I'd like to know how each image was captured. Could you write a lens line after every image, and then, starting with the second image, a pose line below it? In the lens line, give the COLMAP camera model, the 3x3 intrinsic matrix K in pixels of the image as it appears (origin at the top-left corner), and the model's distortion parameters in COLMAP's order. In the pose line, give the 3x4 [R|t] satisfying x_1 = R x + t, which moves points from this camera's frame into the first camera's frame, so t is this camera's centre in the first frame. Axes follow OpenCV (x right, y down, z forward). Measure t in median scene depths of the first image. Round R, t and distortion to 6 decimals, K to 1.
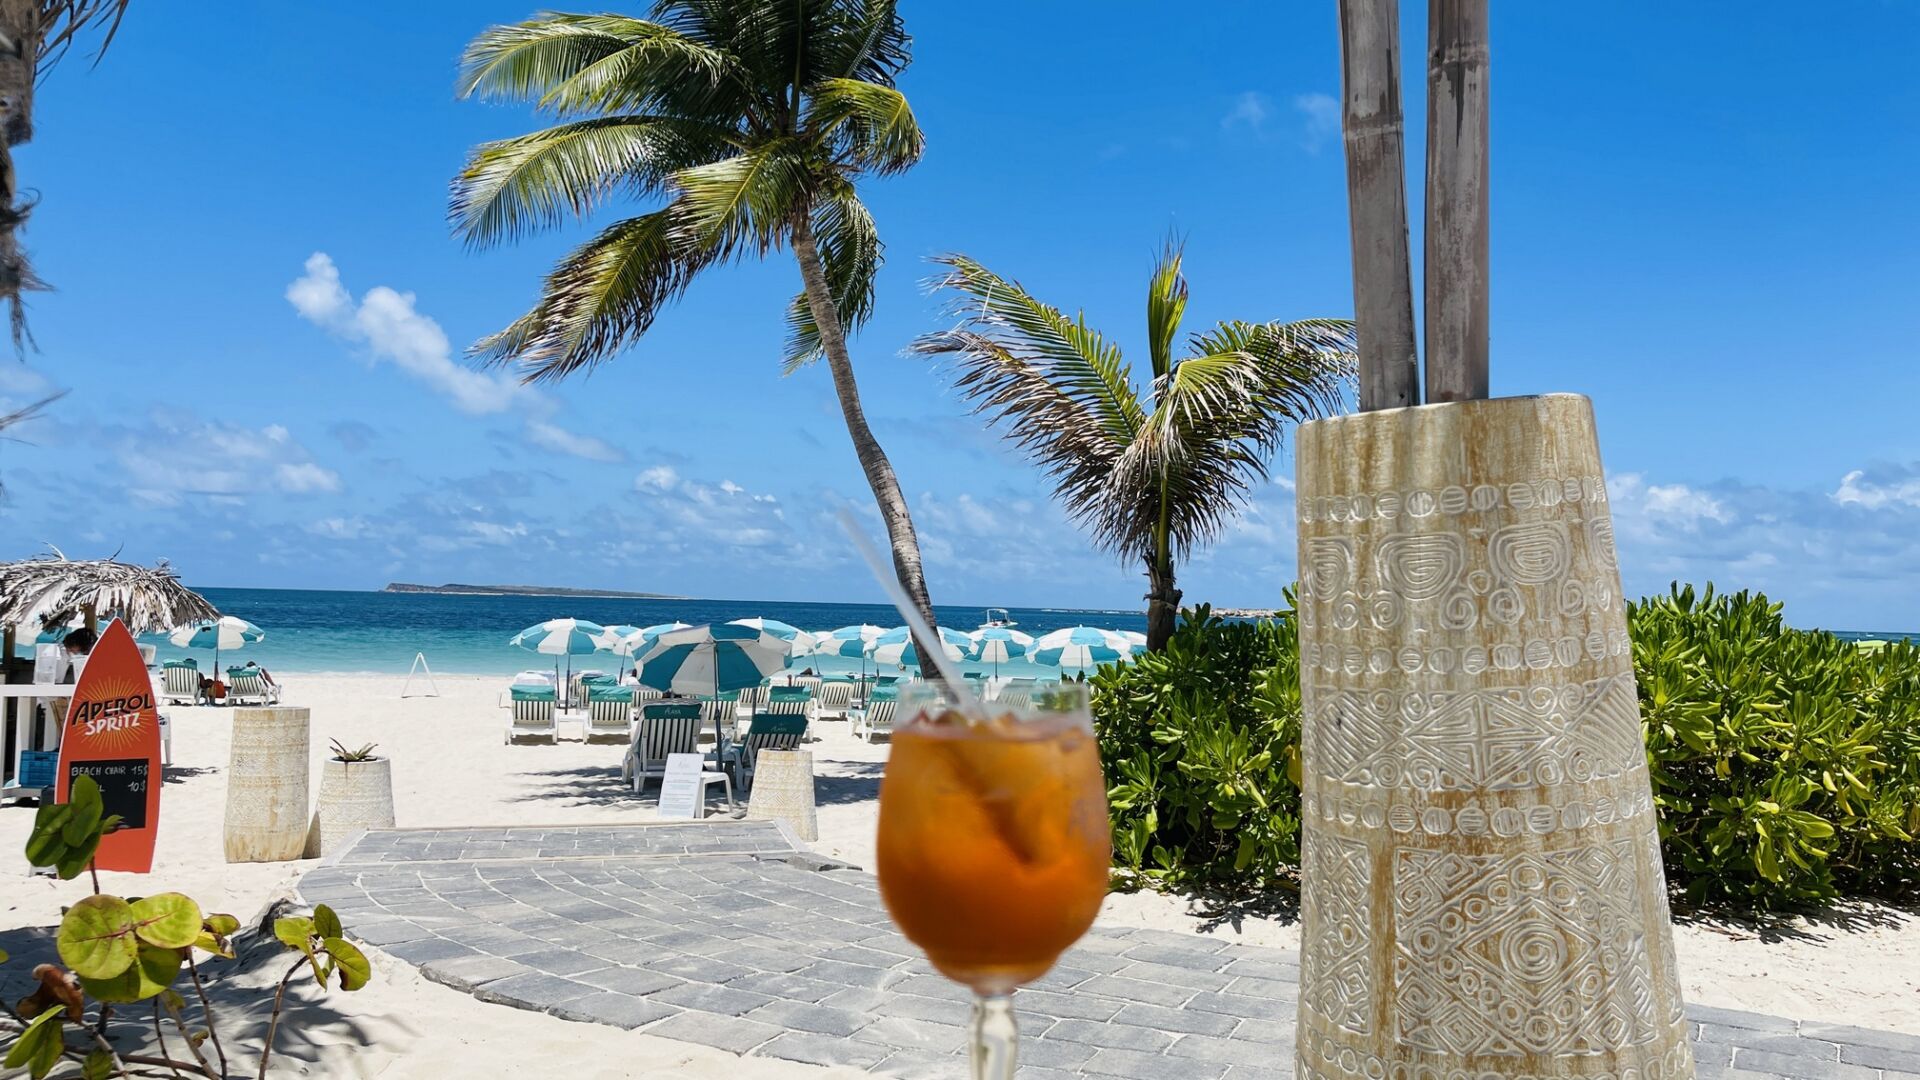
lens RADIAL K [[1455.8, 0, 960.9], [0, 1455.8, 506.0], [0, 0, 1]] dist [0.082545, -0.136506]
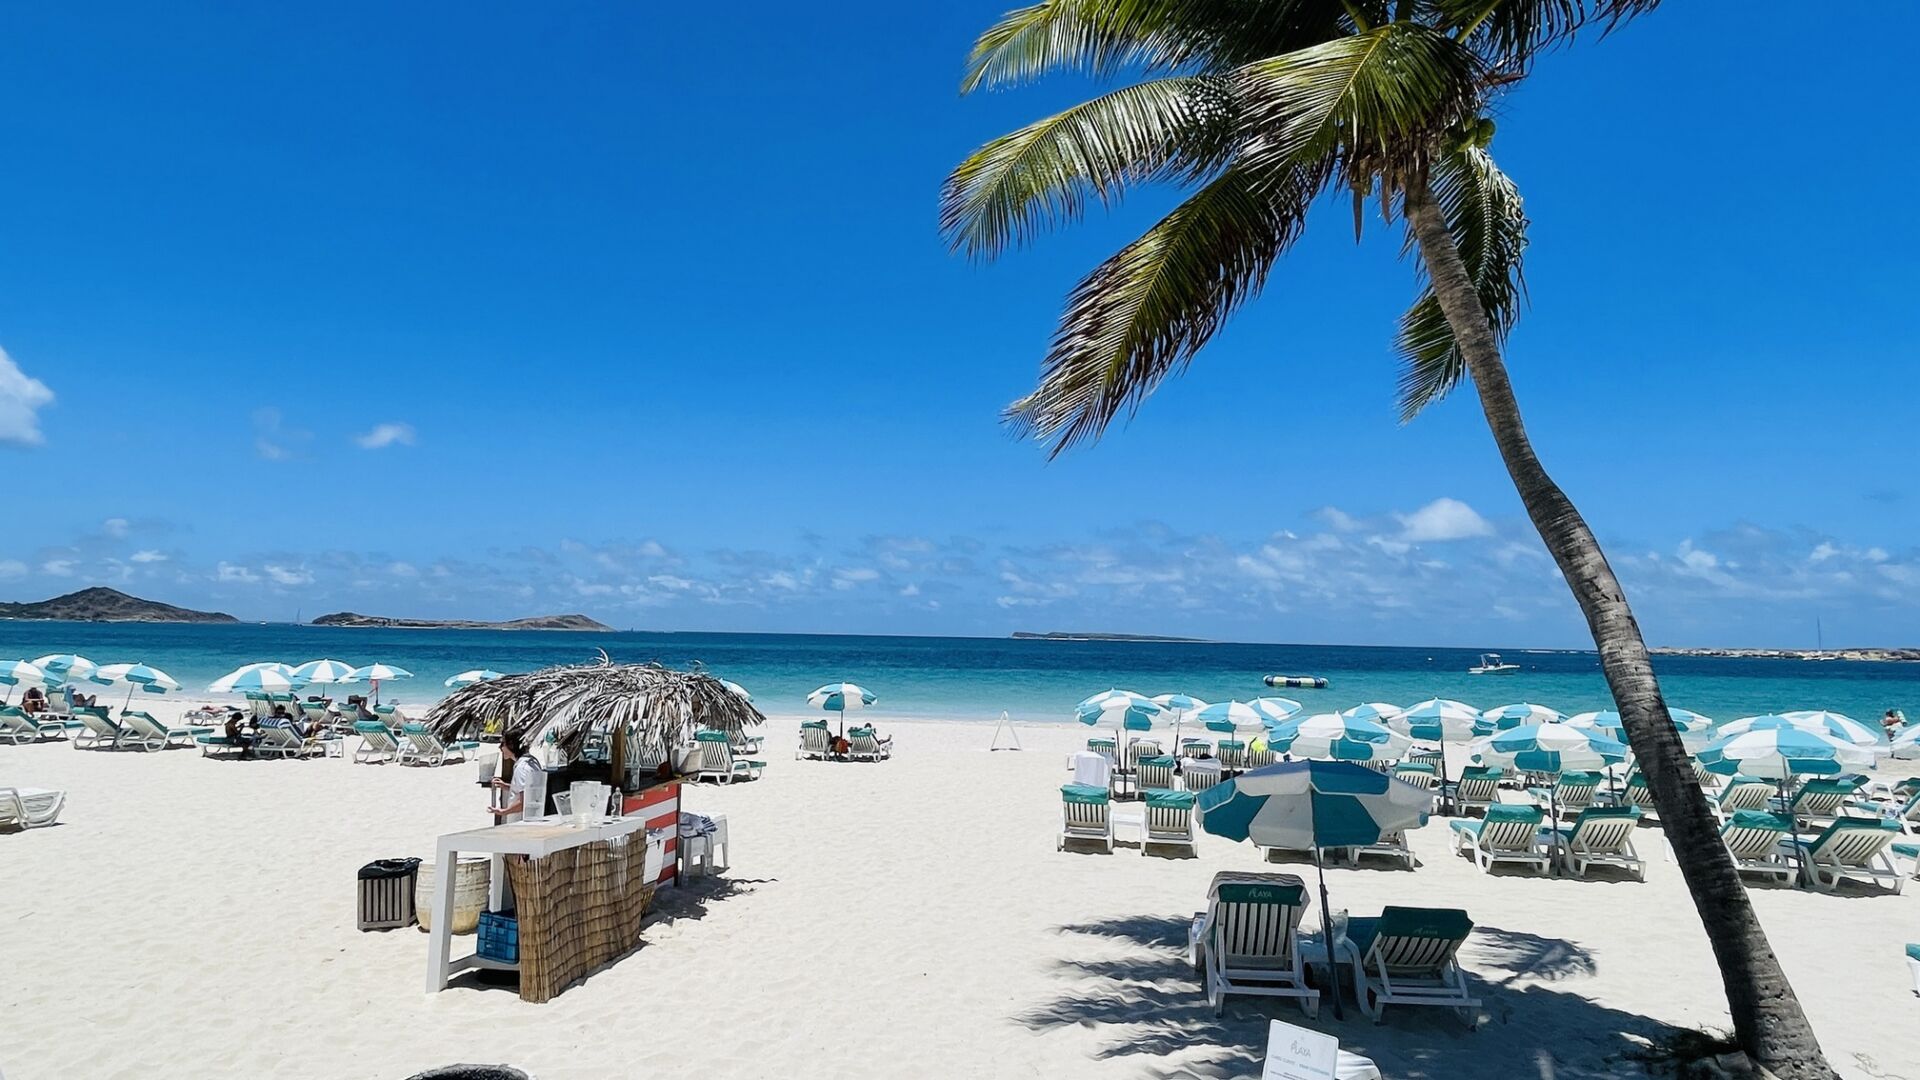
lens RADIAL K [[1085.0, 0, 971.4], [0, 1085.0, 518.0], [0, 0, 1]] dist [-0.023475, 0.001005]
pose [[0.919786, -0.052285, -0.388923, -0.117642], [0.031812, 0.997757, -0.058901, -0.010954], [0.391130, 0.041804, 0.919386, 0.476648]]
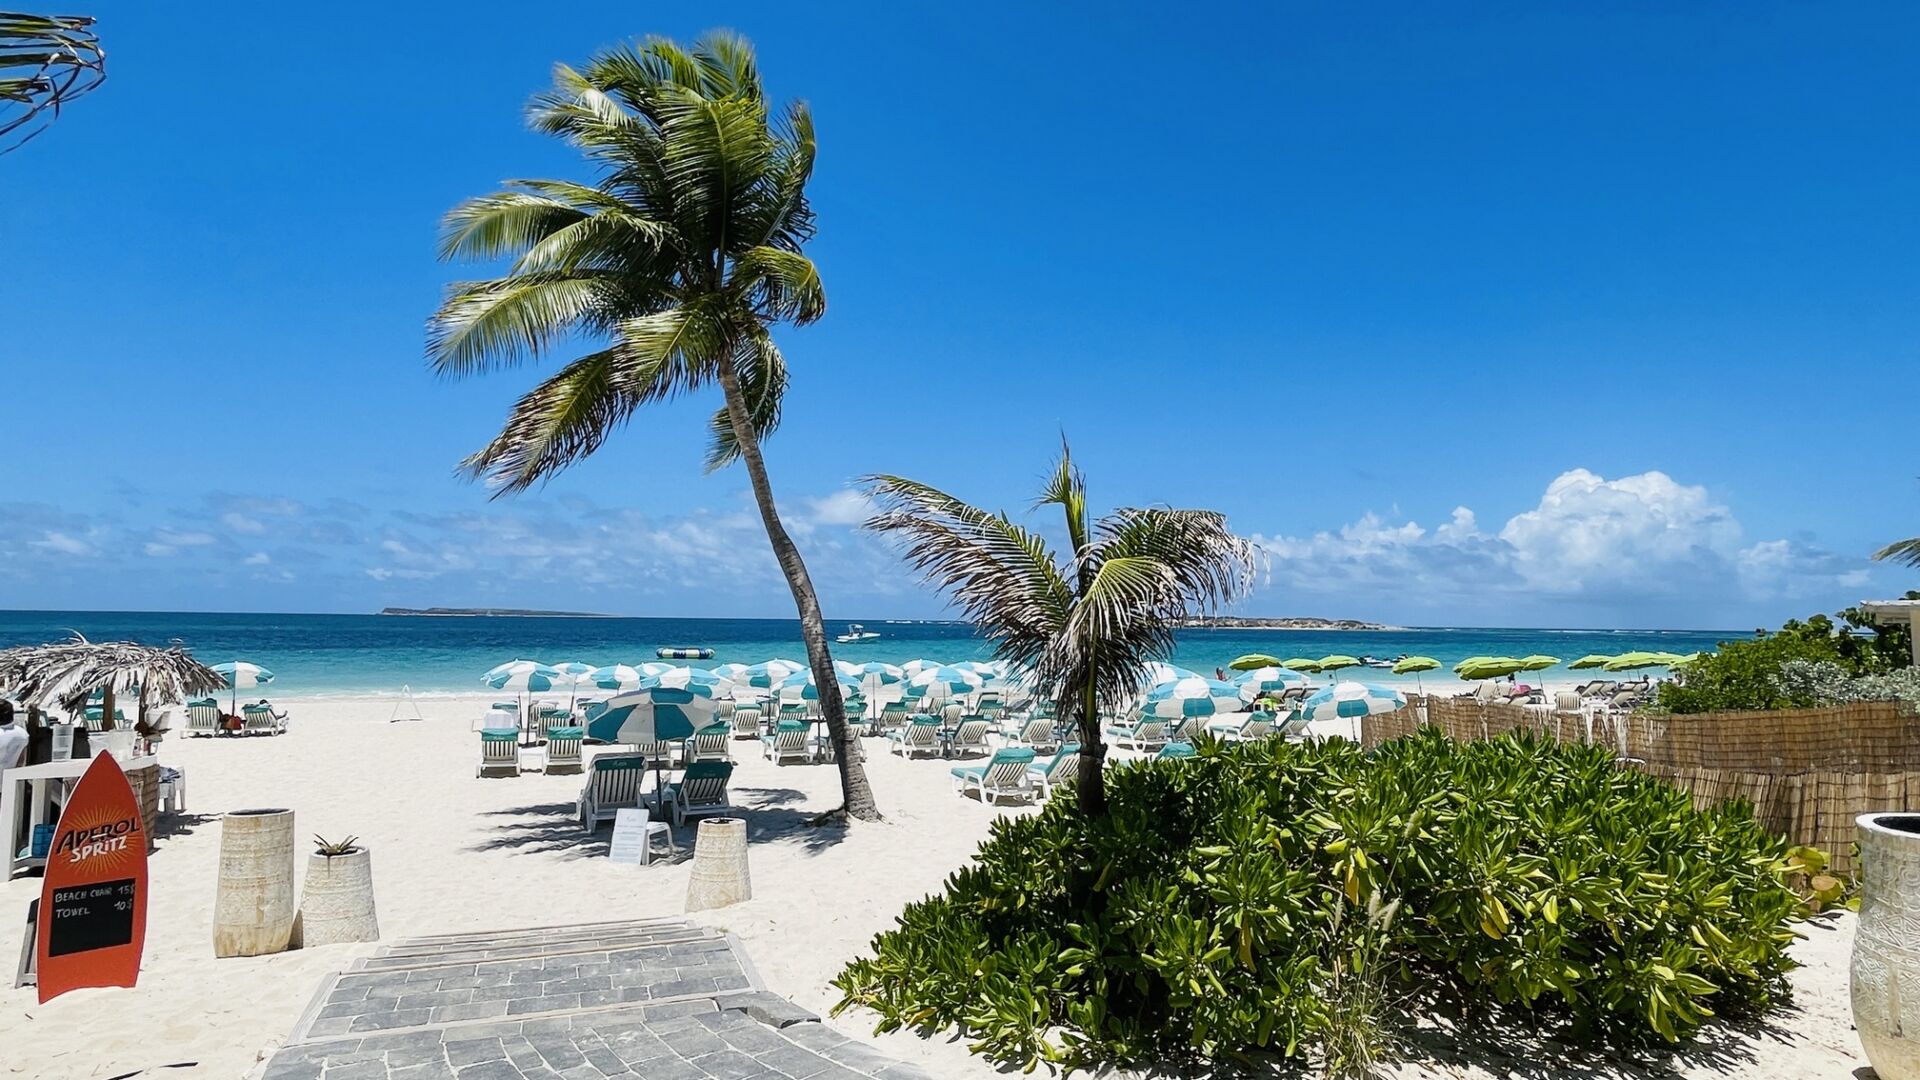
lens RADIAL K [[1085.0, 0, 971.4], [0, 1085.0, 518.0], [0, 0, 1]] dist [-0.023475, 0.001005]
pose [[0.991788, -0.008138, 0.127630, -0.021999], [0.011187, 0.999668, -0.023191, -0.038523], [-0.127399, 0.024428, 0.991551, 0.077064]]
